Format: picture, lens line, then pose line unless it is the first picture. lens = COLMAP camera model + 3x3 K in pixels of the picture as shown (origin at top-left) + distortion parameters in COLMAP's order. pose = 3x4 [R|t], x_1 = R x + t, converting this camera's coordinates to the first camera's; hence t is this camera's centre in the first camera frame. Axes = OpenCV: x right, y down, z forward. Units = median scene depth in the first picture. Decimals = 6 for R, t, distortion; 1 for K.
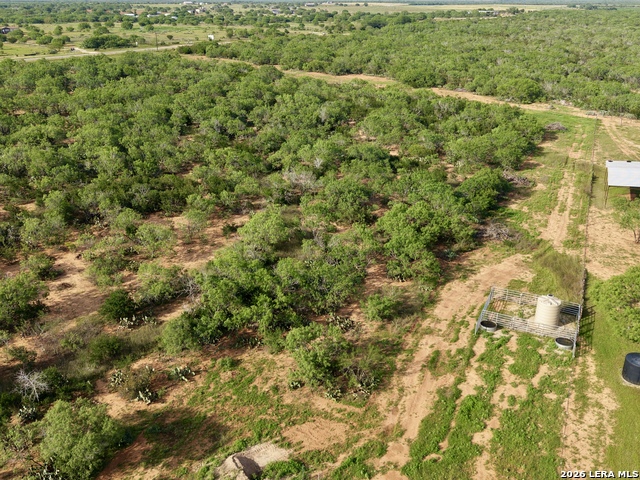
lens RADIAL K [[451.7, 0, 320.0], [0, 451.7, 240.0], [0, 0, 1]] dist [0.022206, -0.002456]
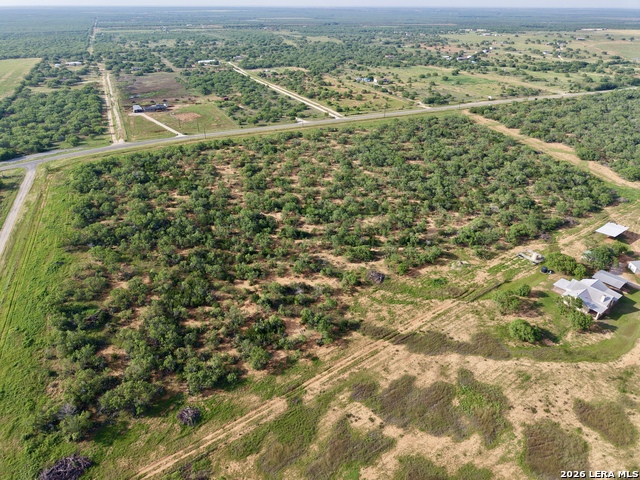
lens RADIAL K [[451.7, 0, 320.0], [0, 451.7, 240.0], [0, 0, 1]] dist [0.022206, -0.002456]
pose [[0.841861, 0.239444, -0.483671, 0.700423], [-0.171063, 0.968370, 0.181650, -0.372978], [0.511867, -0.070186, 0.856193, -3.251541]]
